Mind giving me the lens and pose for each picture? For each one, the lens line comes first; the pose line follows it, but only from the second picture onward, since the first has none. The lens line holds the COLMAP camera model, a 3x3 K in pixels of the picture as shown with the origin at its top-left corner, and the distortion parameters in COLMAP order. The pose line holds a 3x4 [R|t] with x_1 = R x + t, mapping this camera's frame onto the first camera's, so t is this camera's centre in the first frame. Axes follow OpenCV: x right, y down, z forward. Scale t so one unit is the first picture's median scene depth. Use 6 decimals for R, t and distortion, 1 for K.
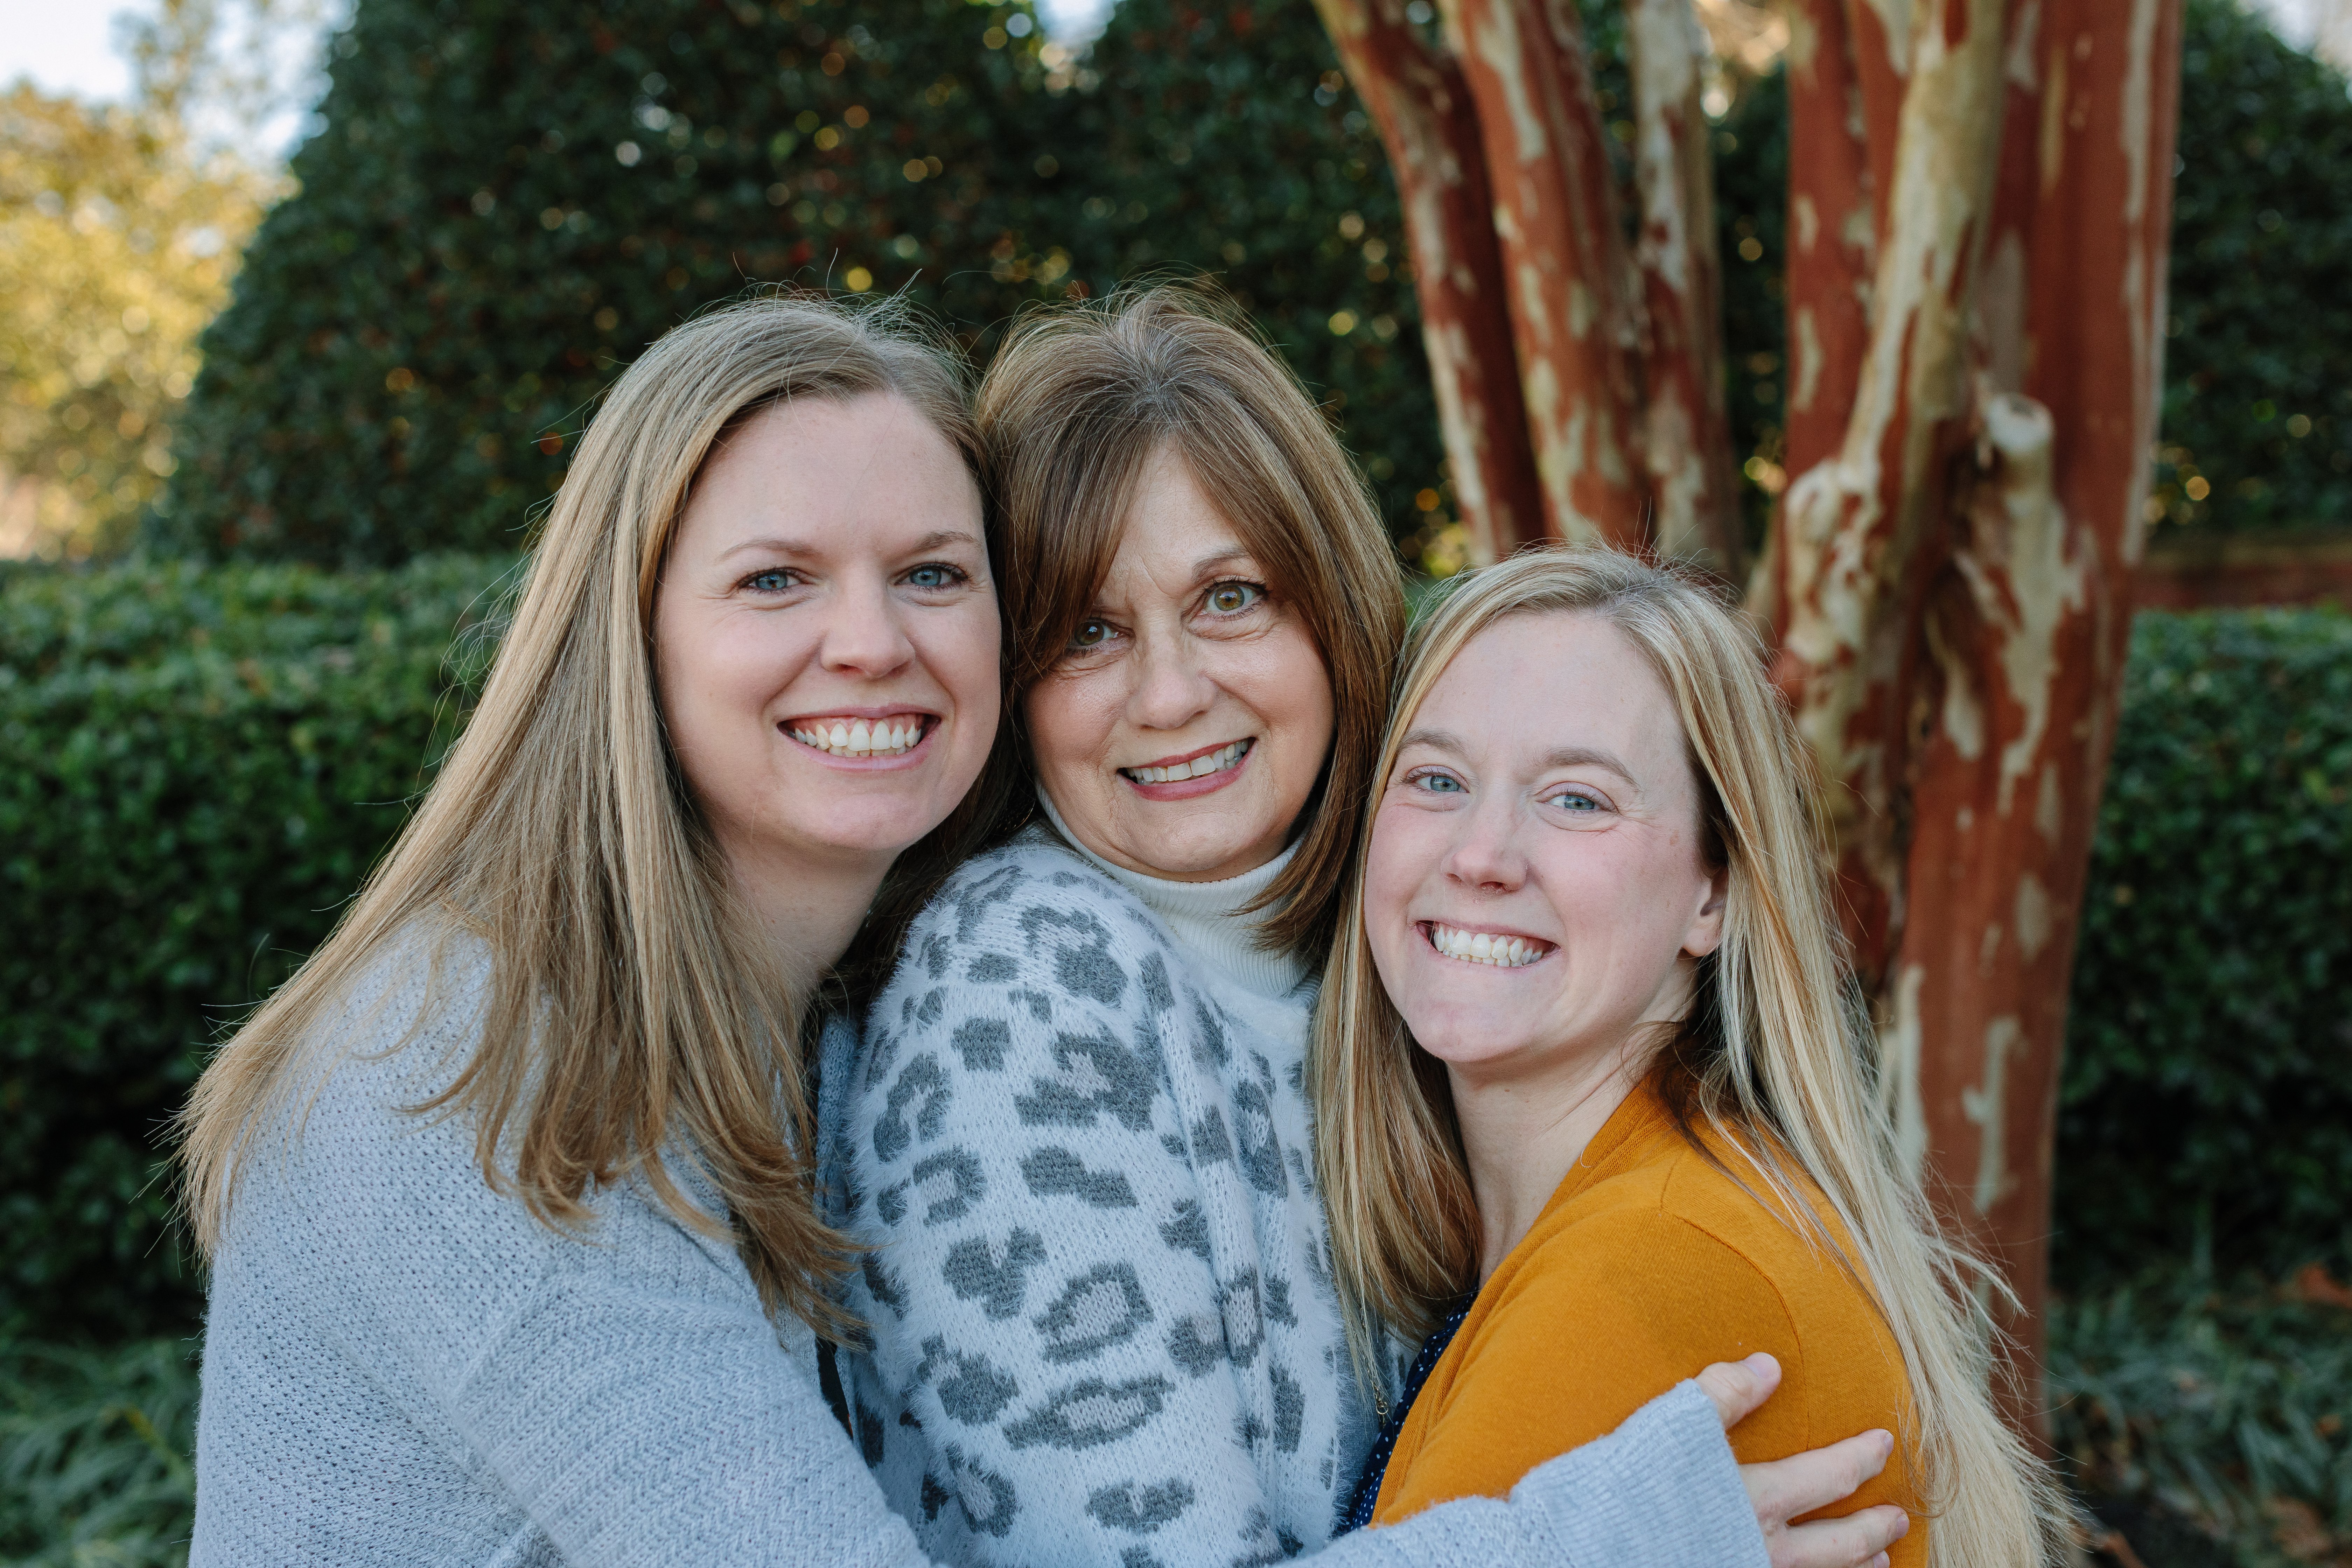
lens RADIAL K [[3369.7, 0, 1176.0], [0, 3369.7, 784.0], [0, 0, 1]] dist [0.015117, -0.006555]
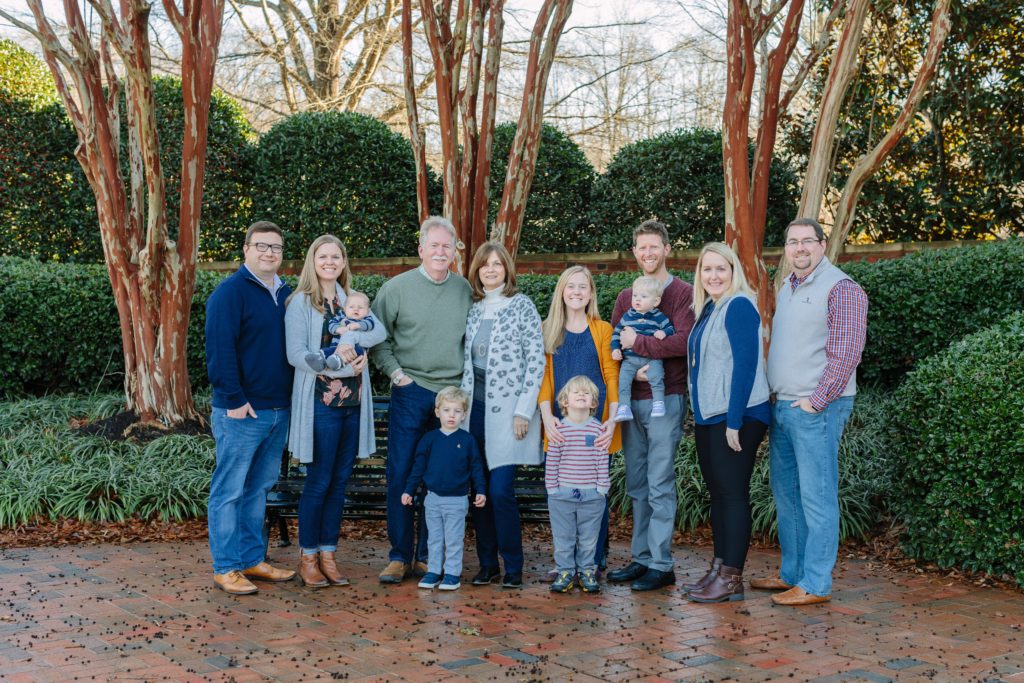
lens RADIAL K [[1496.9, 0, 512.0], [0, 1496.9, 341.5], [0, 0, 1]] dist [0.033676, 0.057326]
pose [[0.977789, 0.012424, 0.209225, 0.251651], [-0.010002, 0.999870, -0.012628, 0.109203], [-0.209355, 0.010255, 0.977786, -1.874200]]
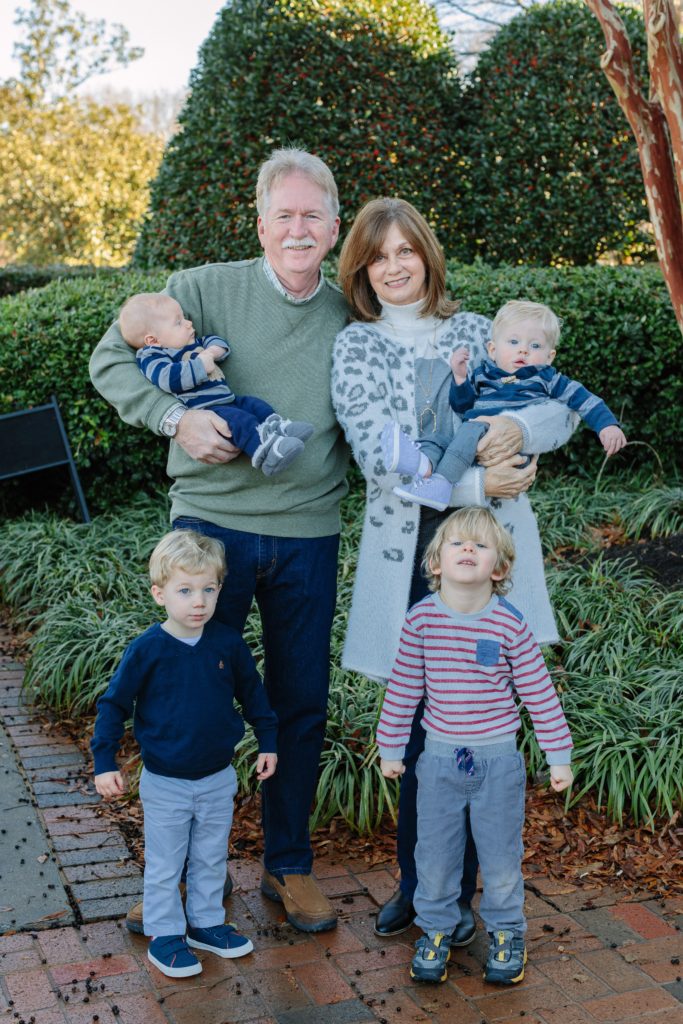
lens RADIAL K [[1458.8, 0, 341.5], [0, 1458.8, 512.0], [0, 0, 1]] dist [0.028892, -0.048327]
pose [[0.997800, -0.001382, -0.066280, -0.142177], [0.007878, 0.995170, 0.097852, 0.046891], [0.065824, -0.098159, 0.992991, -0.546732]]
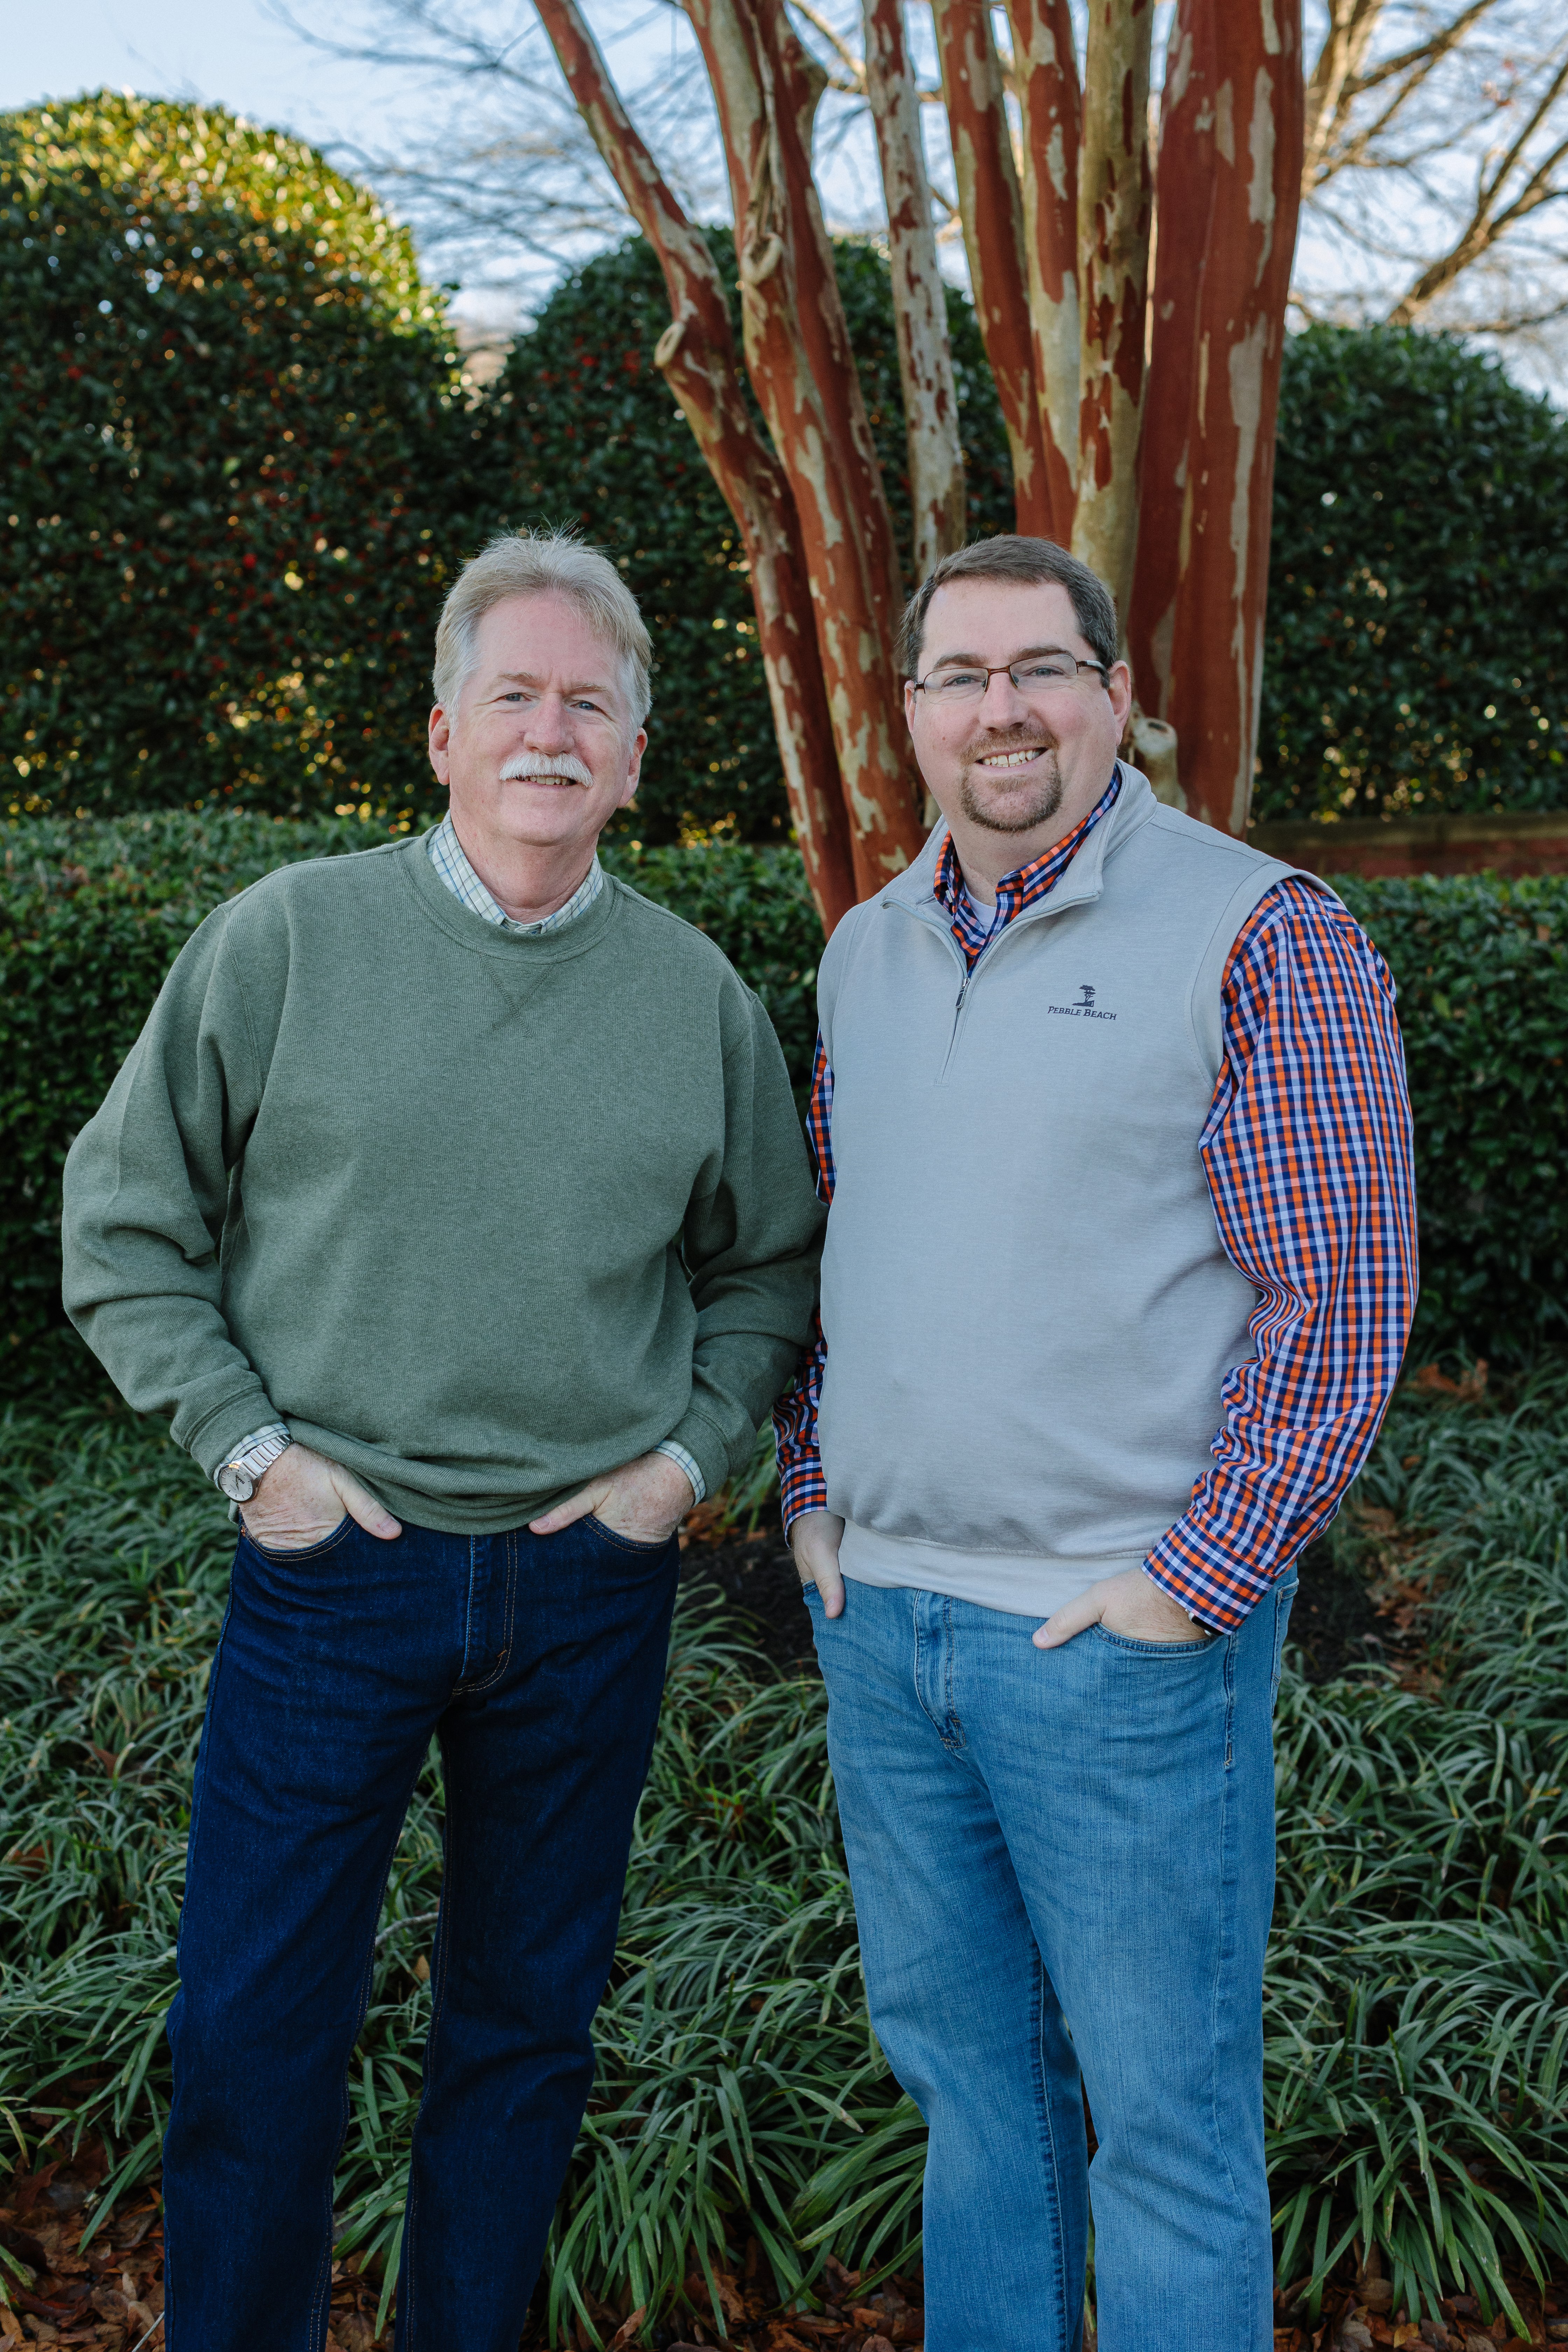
lens RADIAL K [[3350.6, 0, 784.0], [0, 3350.6, 1176.0], [0, 0, 1]] dist [0.028892, -0.048327]
pose [[0.997885, 0.002475, 0.064951, -0.006440], [-0.004737, 0.999387, 0.034687, 0.030418], [-0.064825, -0.034922, 0.997285, -0.397091]]
